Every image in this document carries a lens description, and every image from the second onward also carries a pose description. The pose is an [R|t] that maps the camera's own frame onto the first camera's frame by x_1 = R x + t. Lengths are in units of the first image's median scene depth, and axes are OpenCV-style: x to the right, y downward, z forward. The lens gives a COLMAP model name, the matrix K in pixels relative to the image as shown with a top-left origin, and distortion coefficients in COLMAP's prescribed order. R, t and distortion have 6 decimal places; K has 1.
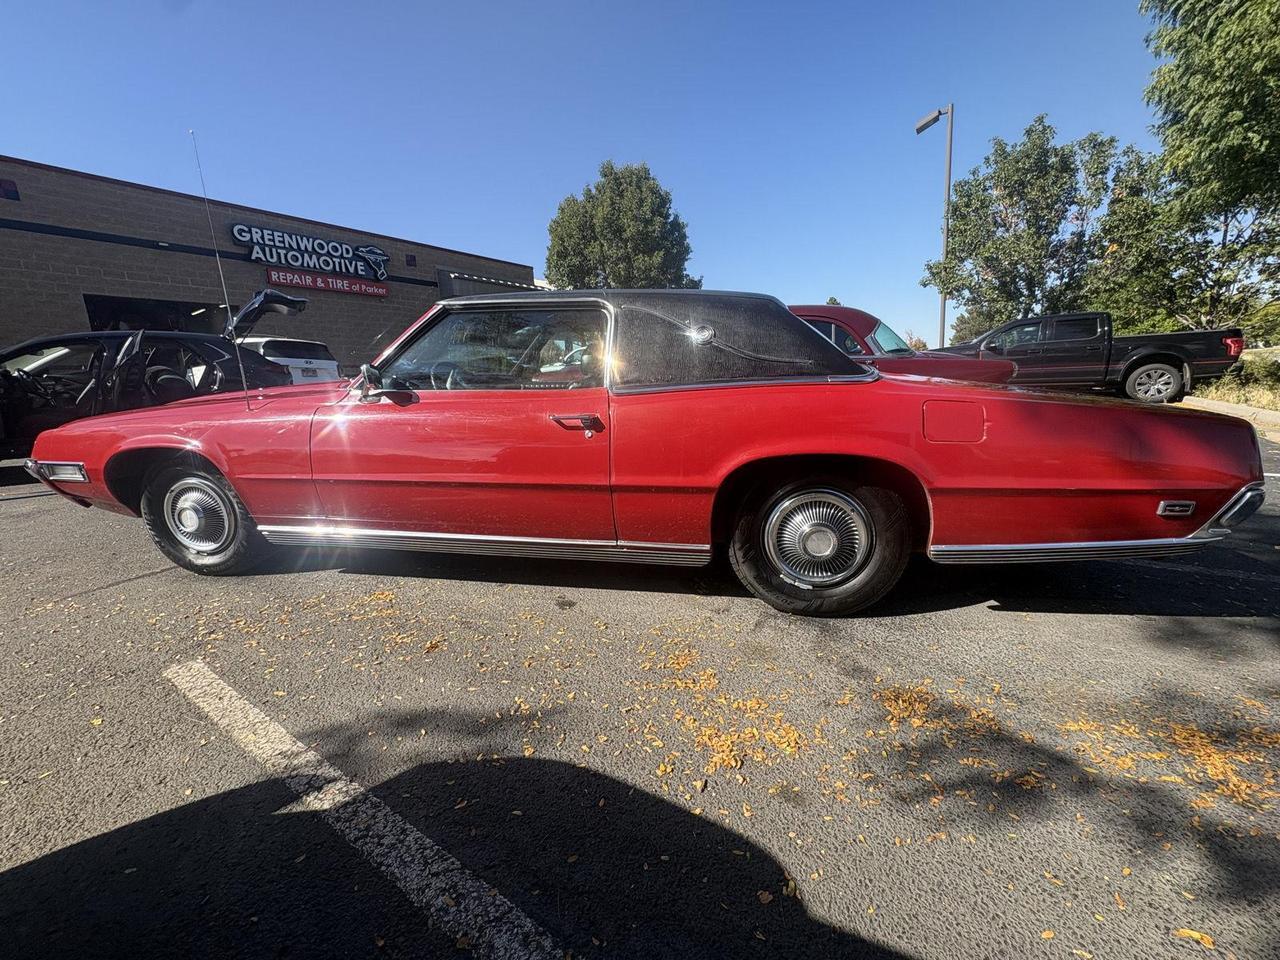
lens RADIAL K [[502.3, 0, 641.0], [0, 502.3, 489.6], [0, 0, 1]] dist [-0.002094, -0.000251]
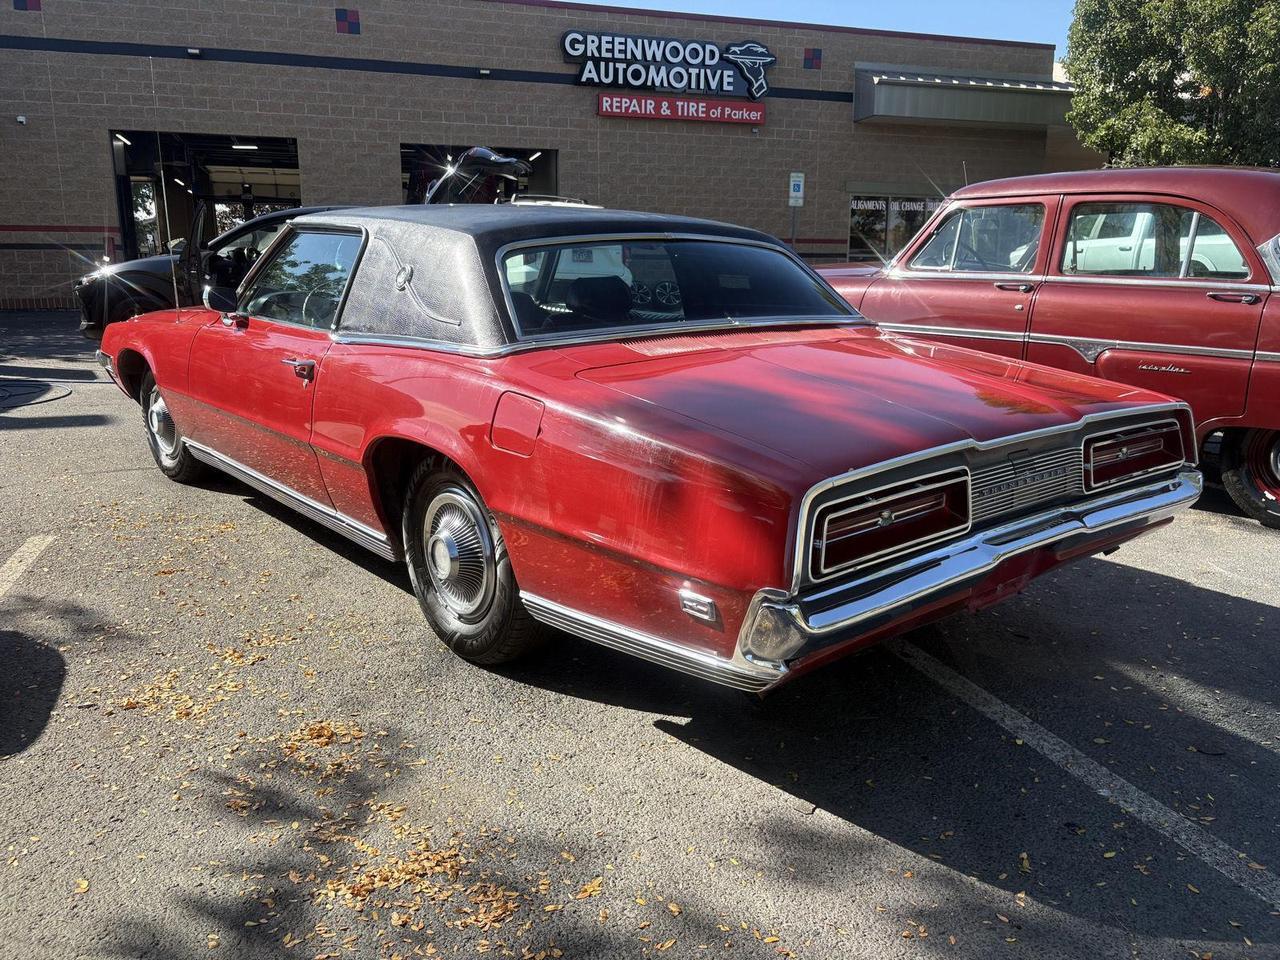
lens RADIAL K [[971.9, 0, 654.3], [0, 971.9, 484.7], [0, 0, 1]] dist [0.037175, -0.040598]
pose [[0.790911, 0.174445, -0.586540, 0.185460], [-0.167279, 0.983632, 0.066982, -0.018290], [0.588624, 0.045139, 0.807146, -0.004846]]
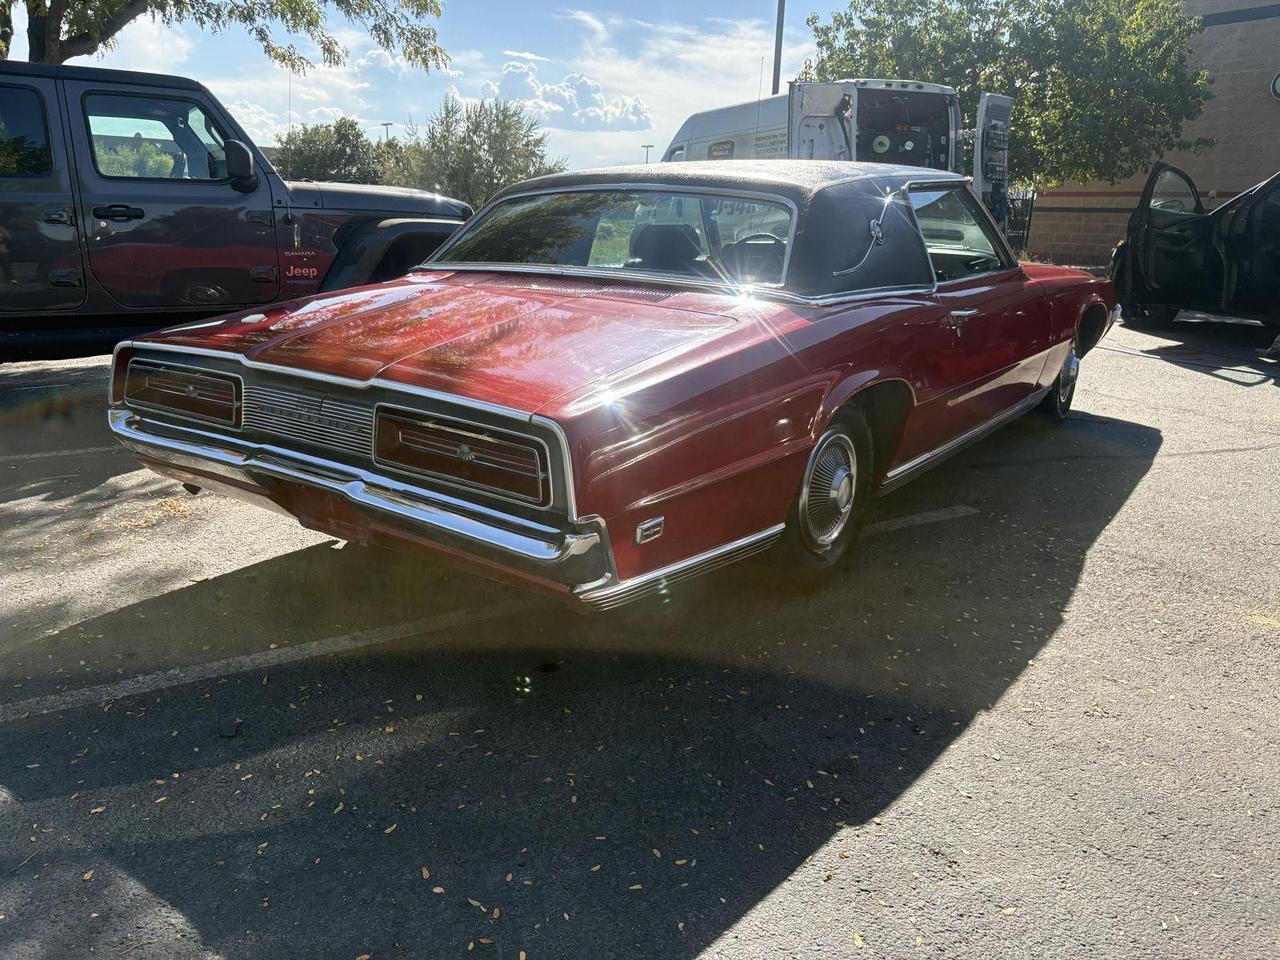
lens RADIAL K [[971.9, 0, 638.8], [0, 971.9, 486.0], [0, 0, 1]] dist [0.037175, -0.040598]
pose [[-0.422173, 0.271970, -0.864756, 0.266233], [-0.209601, 0.898799, 0.385004, -0.086373], [0.881951, 0.343792, -0.322443, 0.277124]]
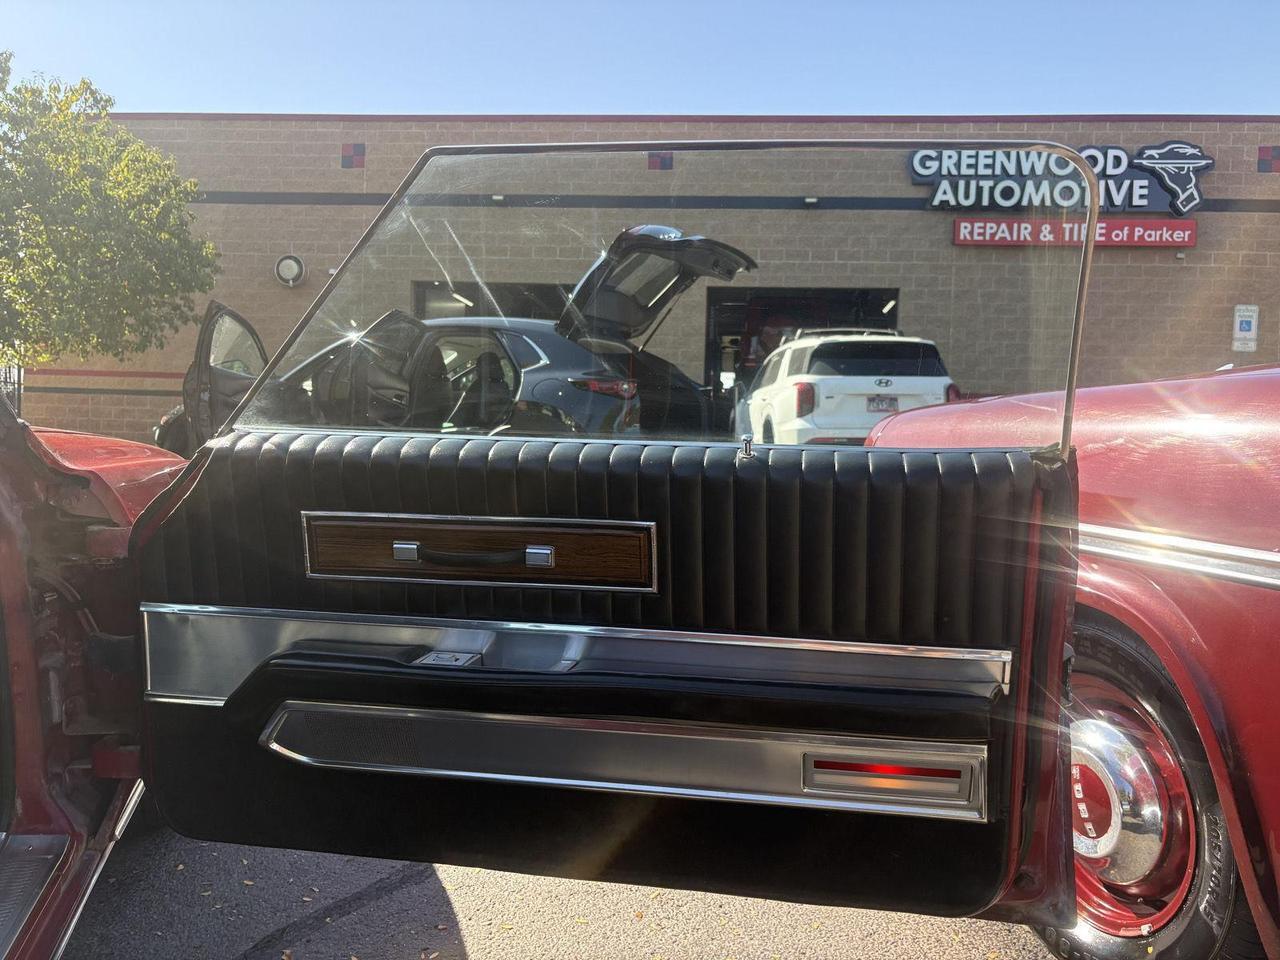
lens RADIAL K [[971.9, 0, 651.0], [0, 971.9, 475.3], [0, 0, 1]] dist [0.037175, -0.040598]
pose [[0.483762, 0.089873, -0.870573, 0.036990], [-0.236397, 0.971159, -0.031105, -0.061071], [0.842669, 0.220848, 0.491055, 0.265466]]
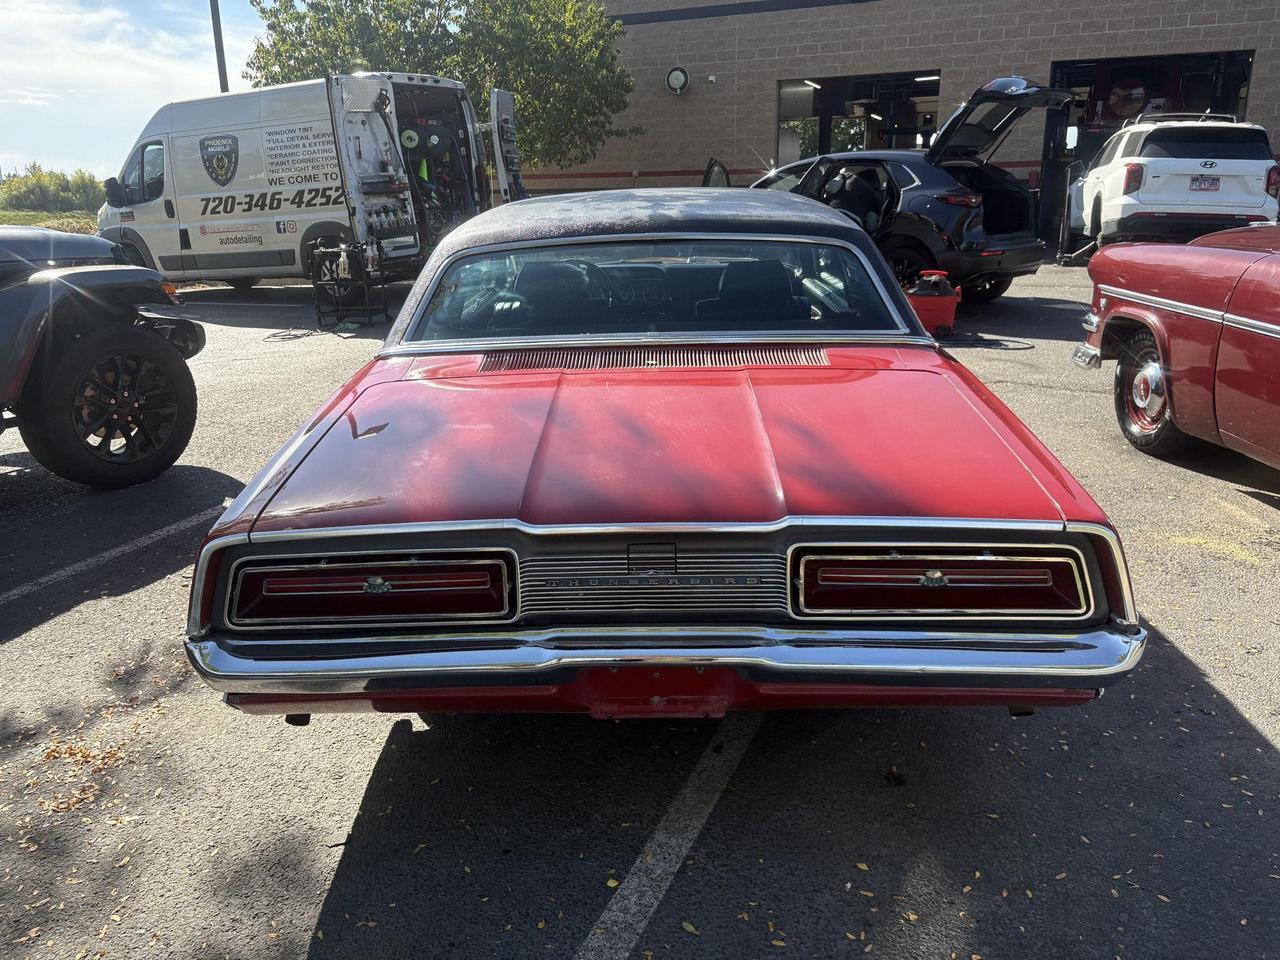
lens RADIAL K [[971.9, 0, 632.5], [0, 971.9, 468.2], [0, 0, 1]] dist [0.037175, -0.040598]
pose [[0.173248, 0.303676, -0.936892, 0.258556], [-0.204200, 0.941681, 0.267468, -0.068524], [0.963477, 0.144975, 0.225155, 0.130464]]
